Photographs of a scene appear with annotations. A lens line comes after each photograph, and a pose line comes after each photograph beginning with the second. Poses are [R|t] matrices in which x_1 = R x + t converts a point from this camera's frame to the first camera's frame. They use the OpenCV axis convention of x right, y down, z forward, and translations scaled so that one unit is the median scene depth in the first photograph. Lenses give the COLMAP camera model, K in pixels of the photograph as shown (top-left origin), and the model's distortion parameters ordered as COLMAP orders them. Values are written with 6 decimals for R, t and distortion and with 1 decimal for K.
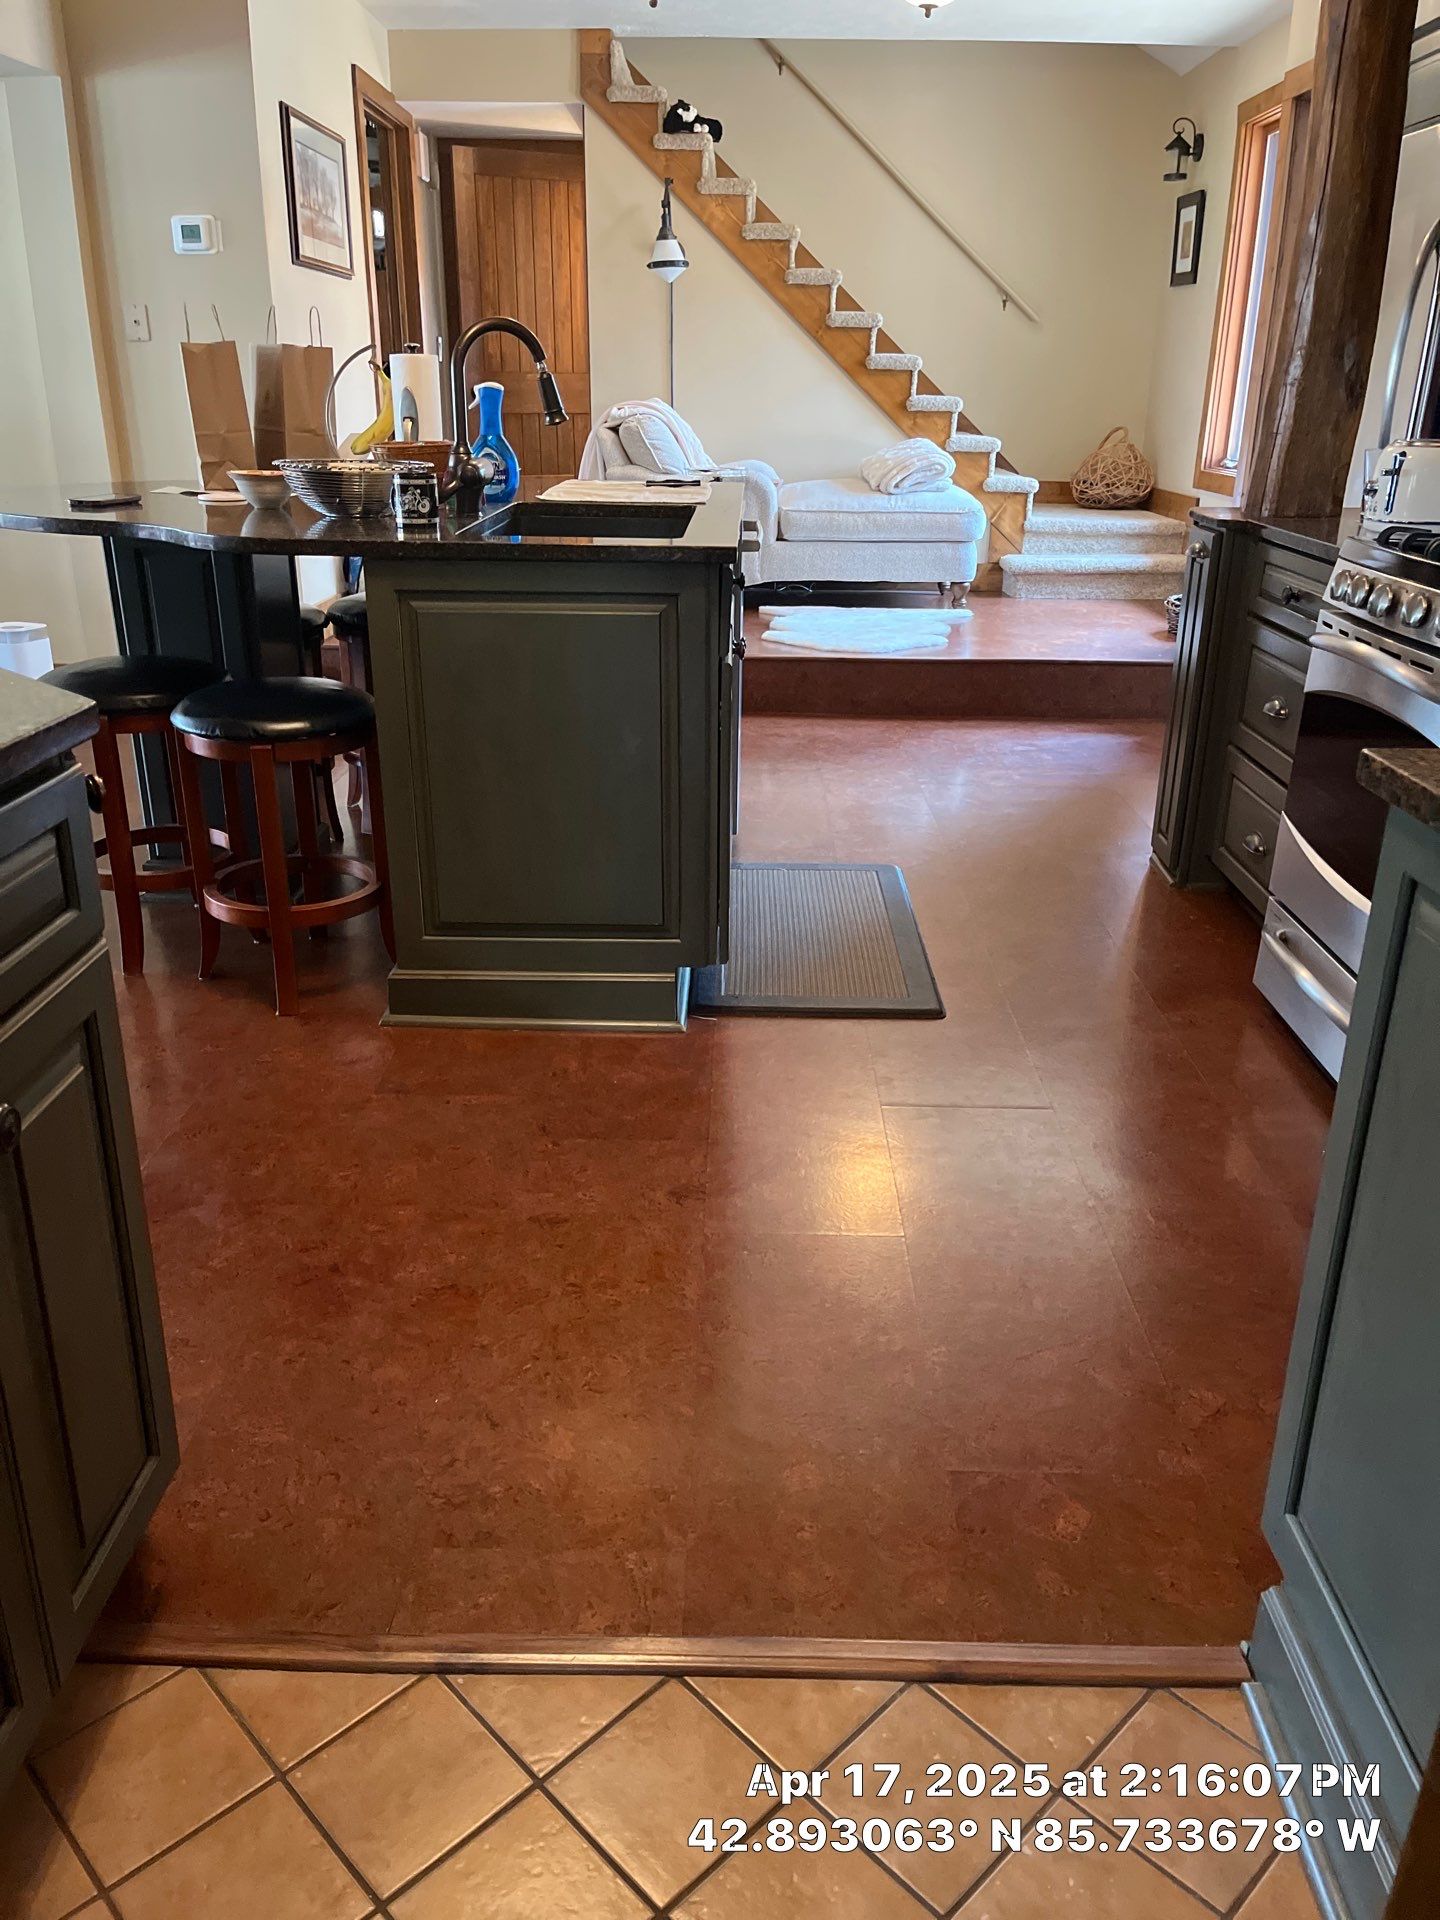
lens RADIAL K [[1468.1, 0, 720.0], [0, 1468.1, 960.0], [0, 0, 1]] dist [0.029368, -0.001763]
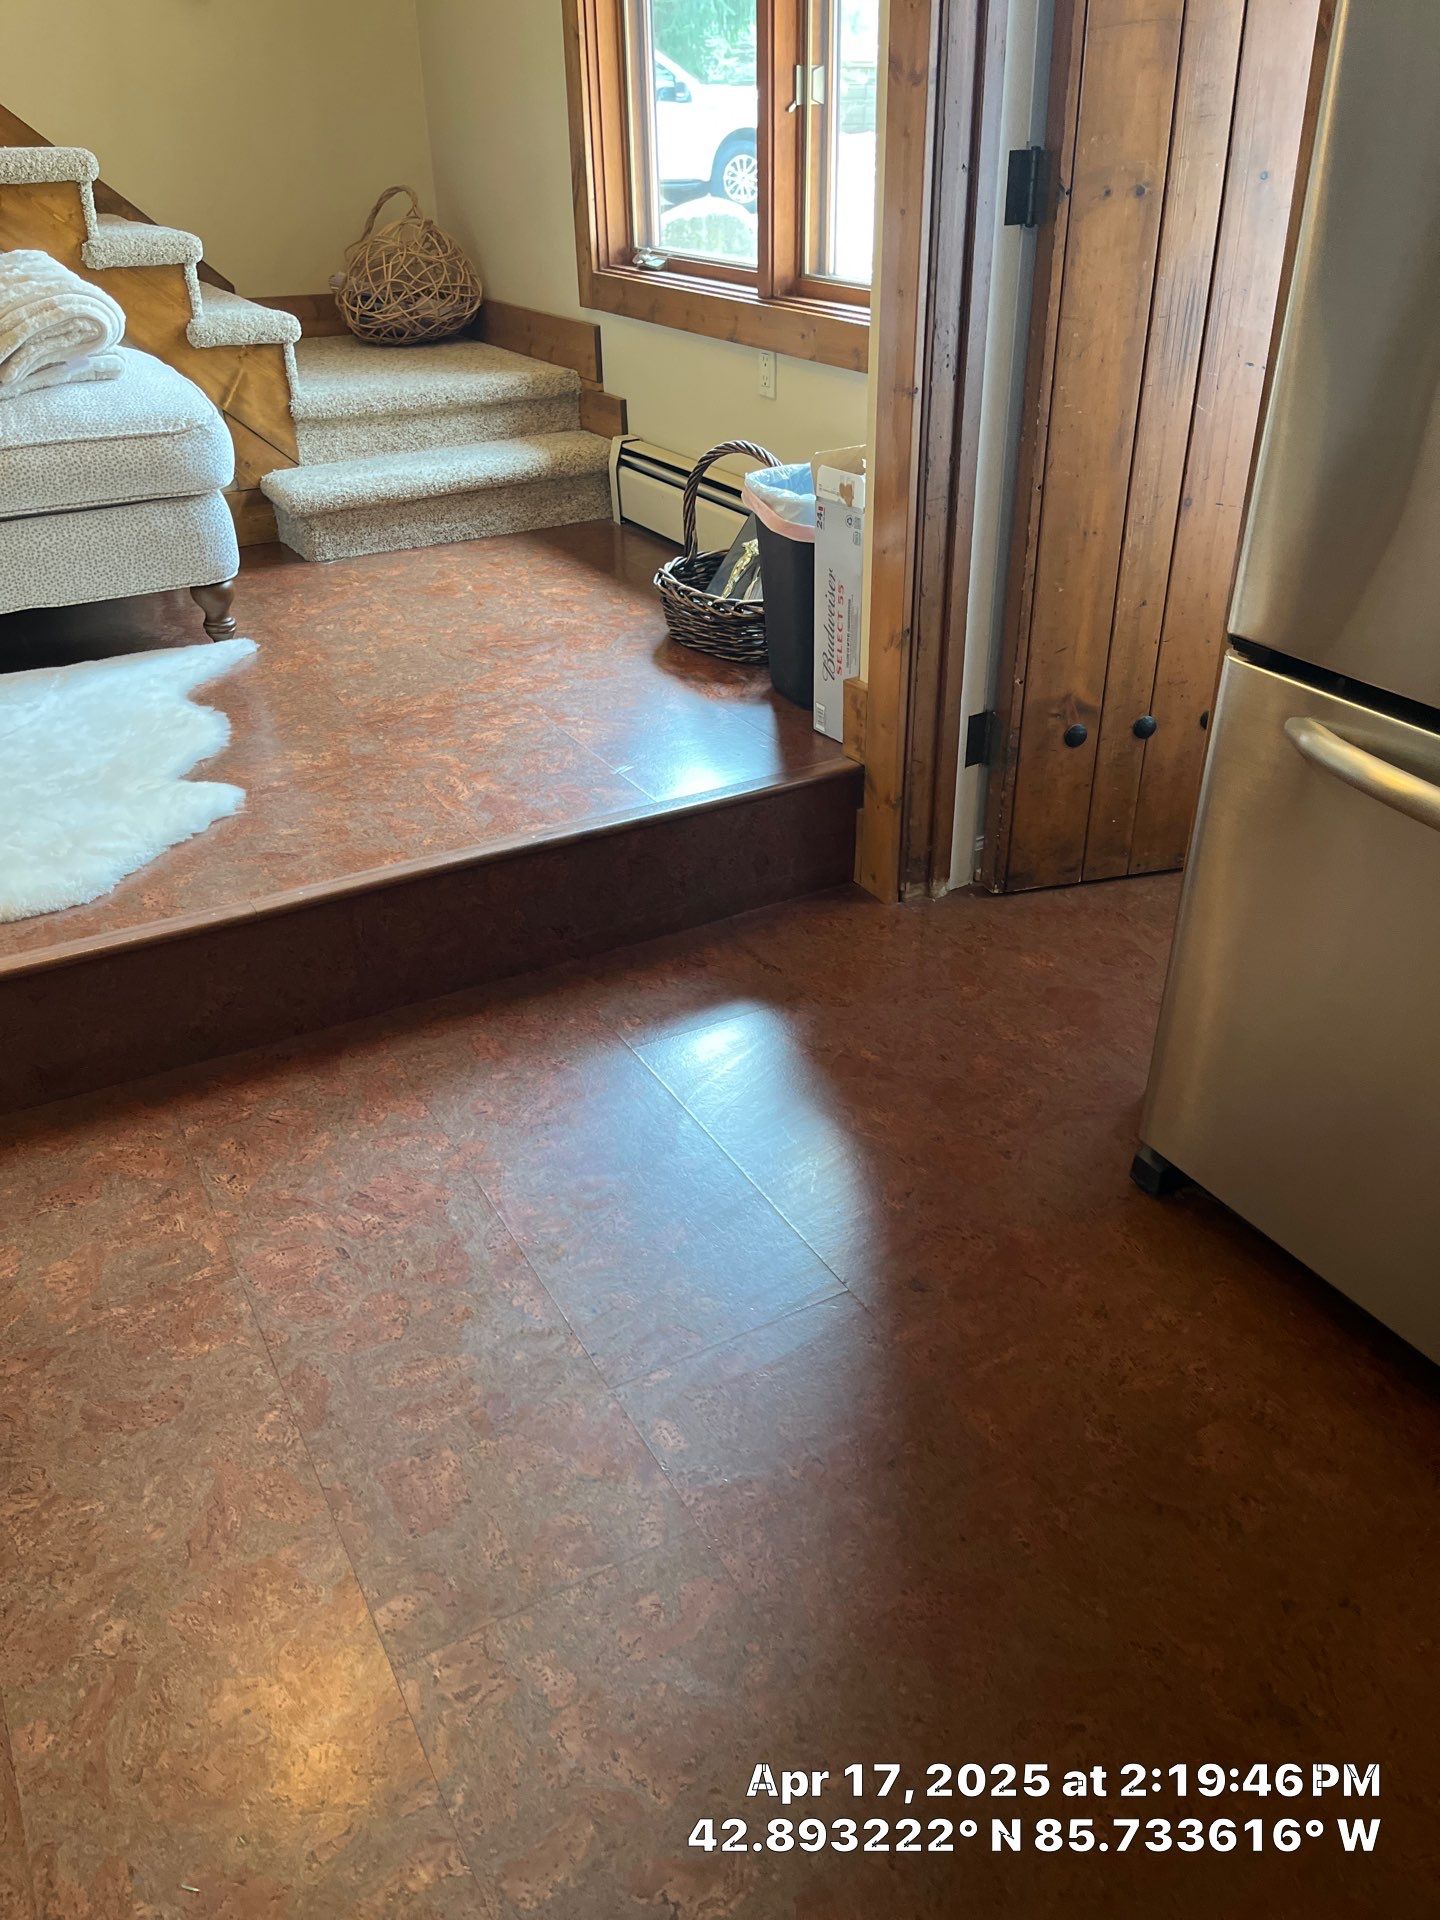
lens RADIAL K [[1458.1, 0, 714.6], [0, 1458.1, 970.5], [0, 0, 1]] dist [0.085557, -0.132149]
pose [[0.867090, -0.276977, 0.414051, 0.075475], [0.208706, 0.956697, 0.202911, -0.200264], [-0.452323, -0.089528, 0.887349, 0.510873]]
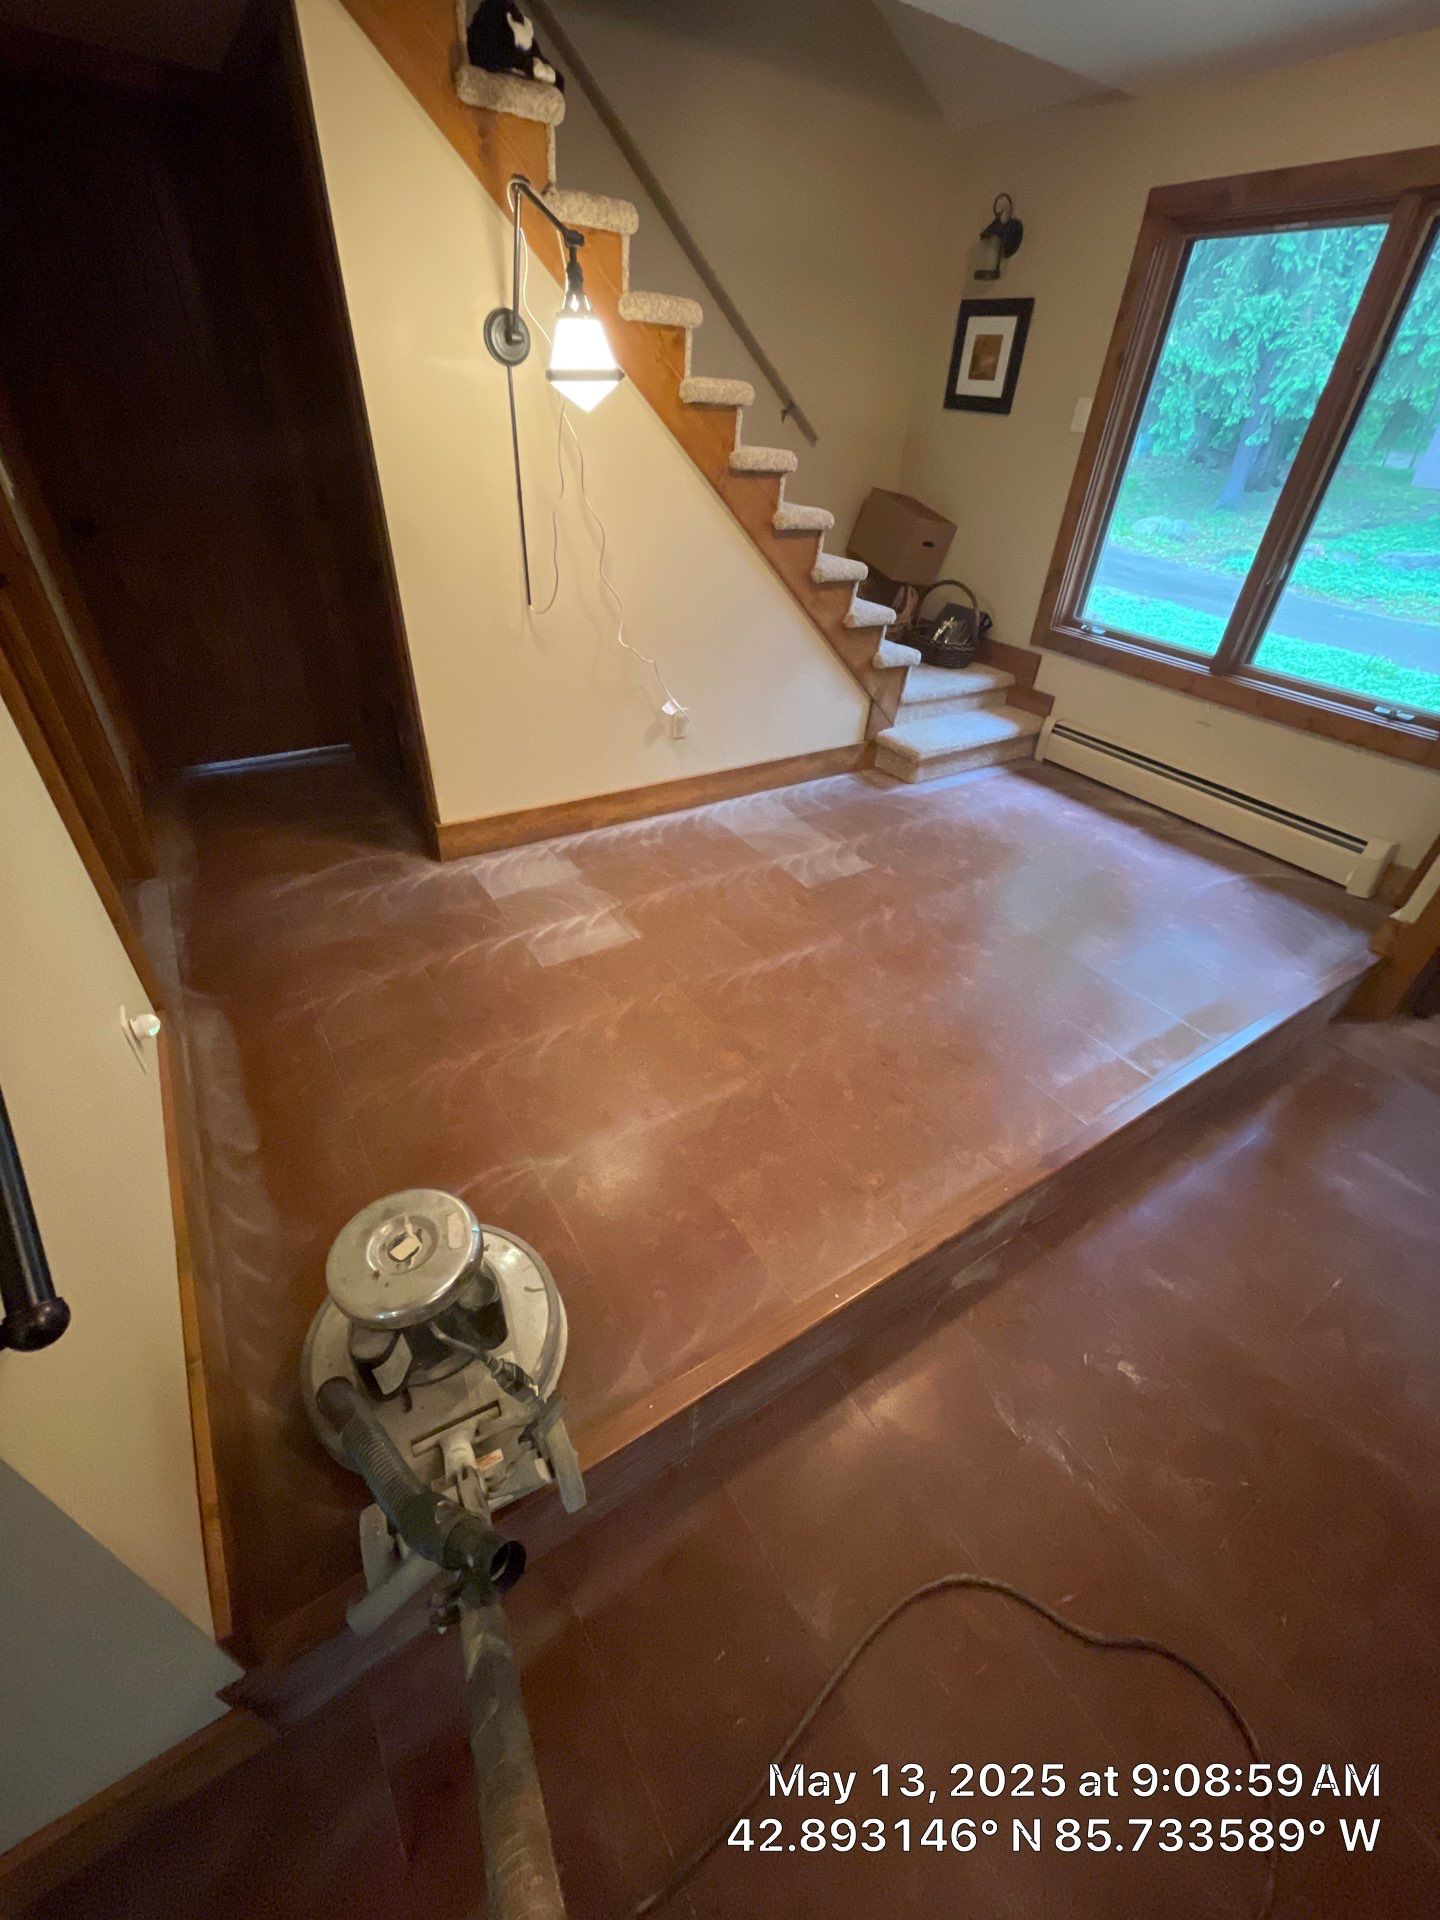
lens RADIAL K [[771.3, 0, 726.9], [0, 771.3, 962.5], [0, 0, 1]] dist [-0.003965, 0.000098]
pose [[0.830515, -0.302226, 0.467872, -0.183416], [0.162211, 0.934818, 0.315915, -0.340804], [-0.532853, -0.186479, 0.825405, 0.681177]]
